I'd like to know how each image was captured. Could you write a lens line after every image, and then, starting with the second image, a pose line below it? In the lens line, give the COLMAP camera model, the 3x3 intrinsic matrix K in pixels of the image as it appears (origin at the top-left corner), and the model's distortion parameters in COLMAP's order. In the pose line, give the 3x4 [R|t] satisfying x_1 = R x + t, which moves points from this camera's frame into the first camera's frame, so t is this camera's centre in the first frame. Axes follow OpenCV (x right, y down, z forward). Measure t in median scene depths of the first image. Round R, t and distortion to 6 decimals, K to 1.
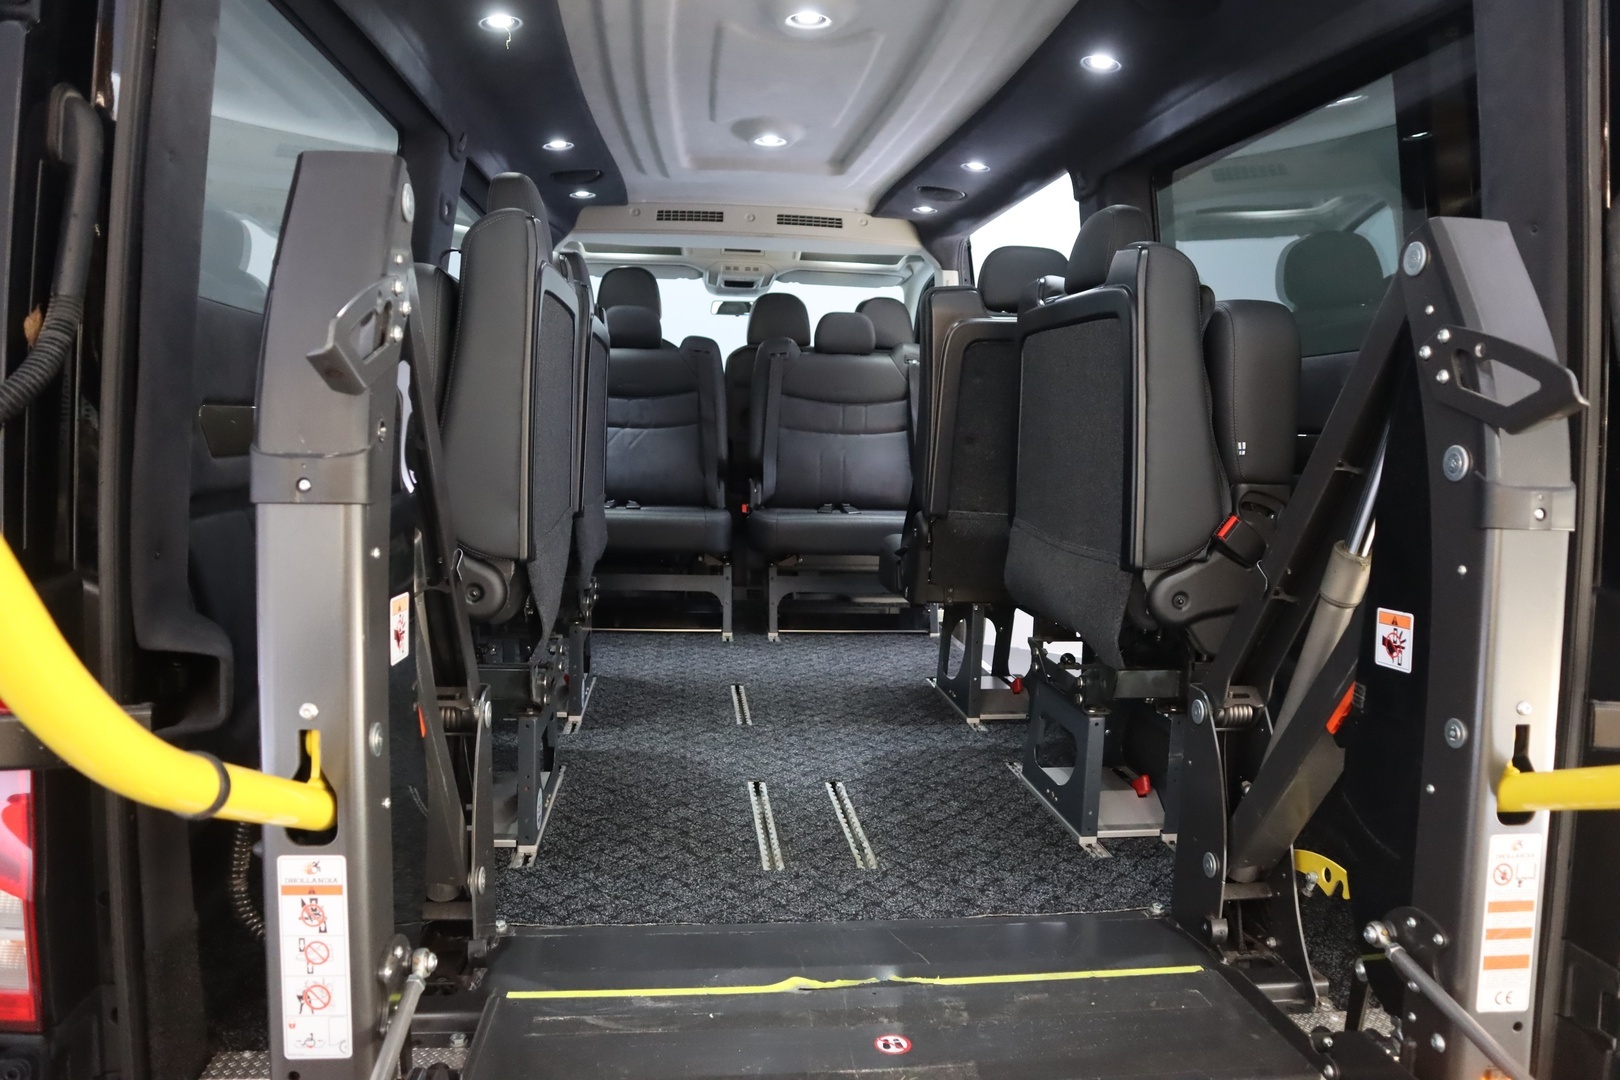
lens RADIAL K [[1135.4, 0, 815.4], [0, 1135.4, 539.0], [0, 0, 1]] dist [-0.087263, 0.043458]
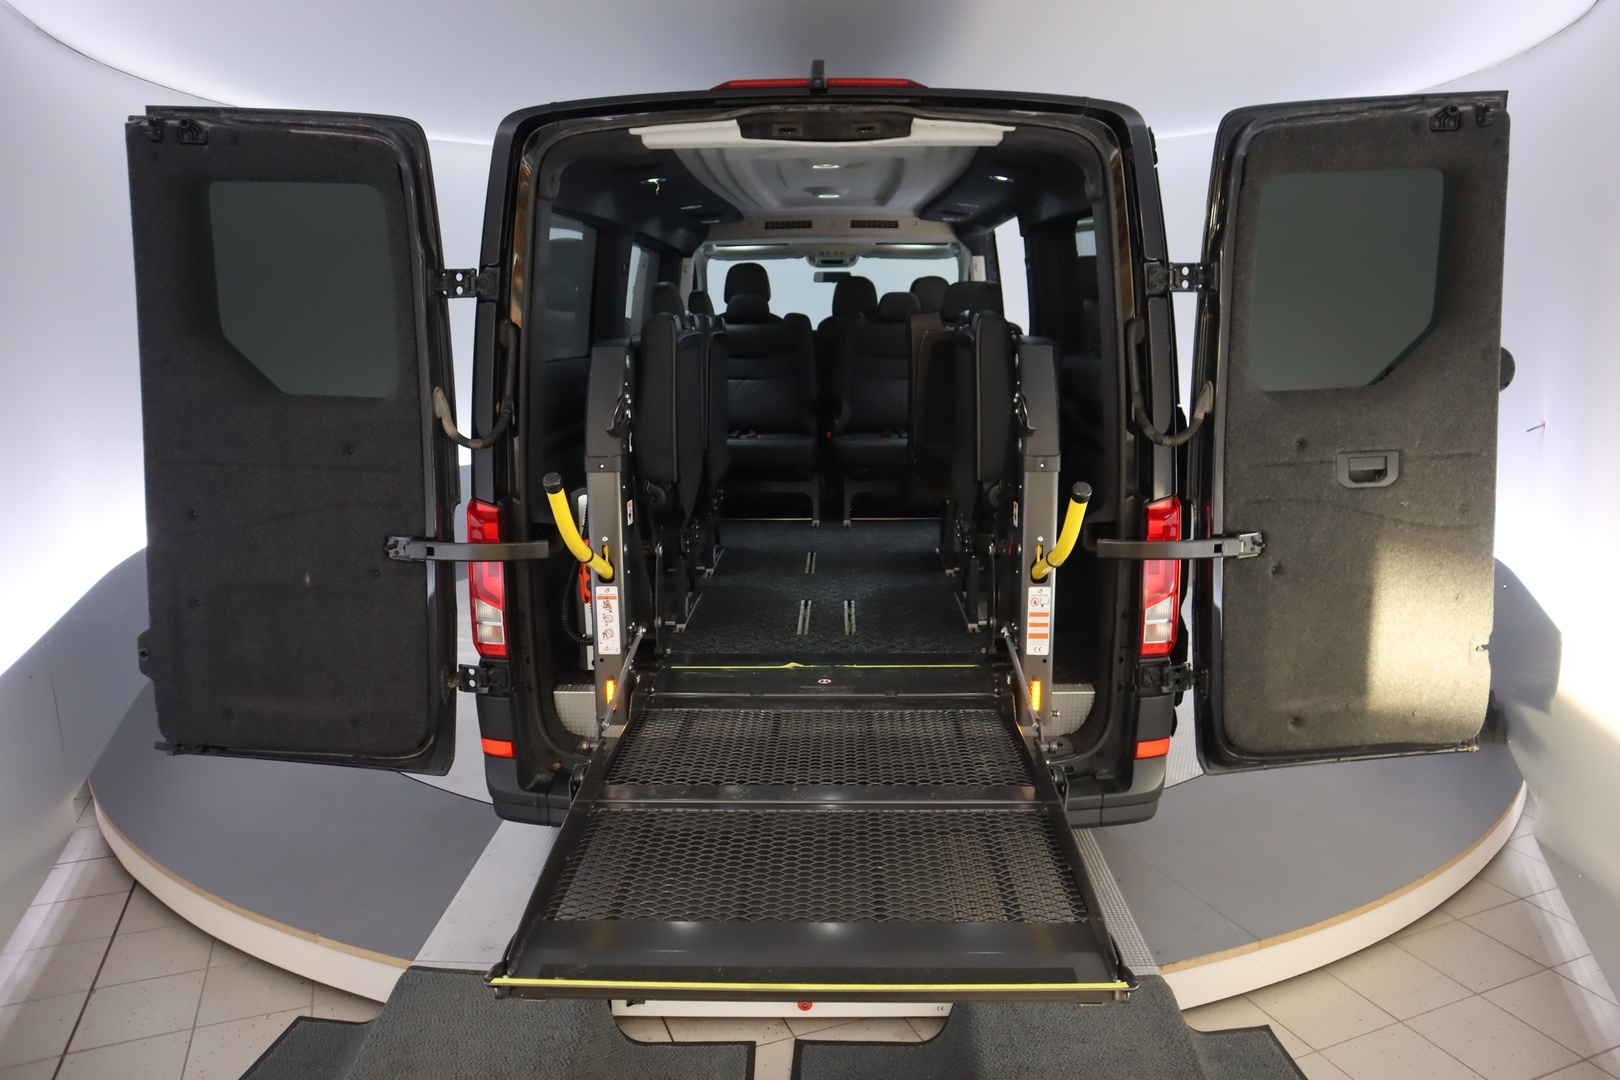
lens RADIAL K [[1135.4, 0, 811.9], [0, 1135.4, 528.8], [0, 0, 1]] dist [-0.087263, 0.043458]
pose [[0.989819, -0.007816, -0.142116, 0.194110], [0.019576, 0.996478, 0.081539, -0.041152], [0.140978, -0.083491, 0.986486, -0.698954]]
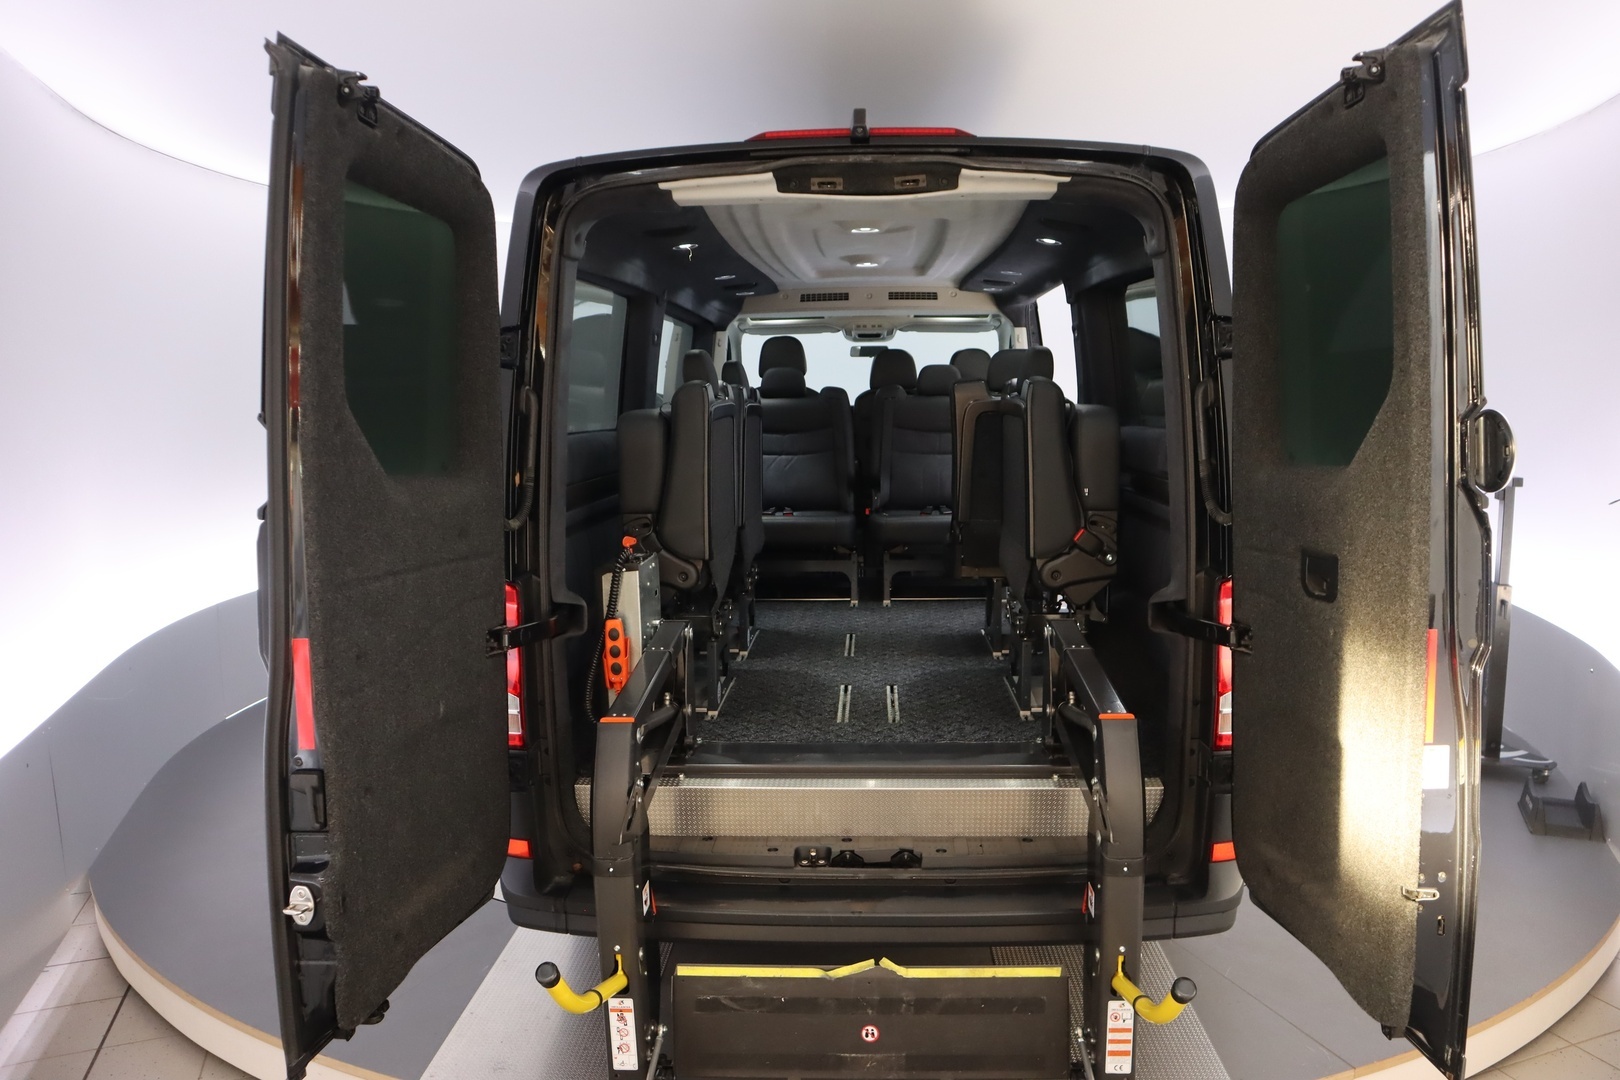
lens RADIAL K [[1135.4, 0, 818.7], [0, 1135.4, 541.2], [0, 0, 1]] dist [-0.087263, 0.043458]
pose [[0.986114, -0.019259, -0.164947, 0.173659], [0.023036, 0.999514, 0.021019, -0.034058], [0.164462, -0.024527, 0.986078, -0.612897]]
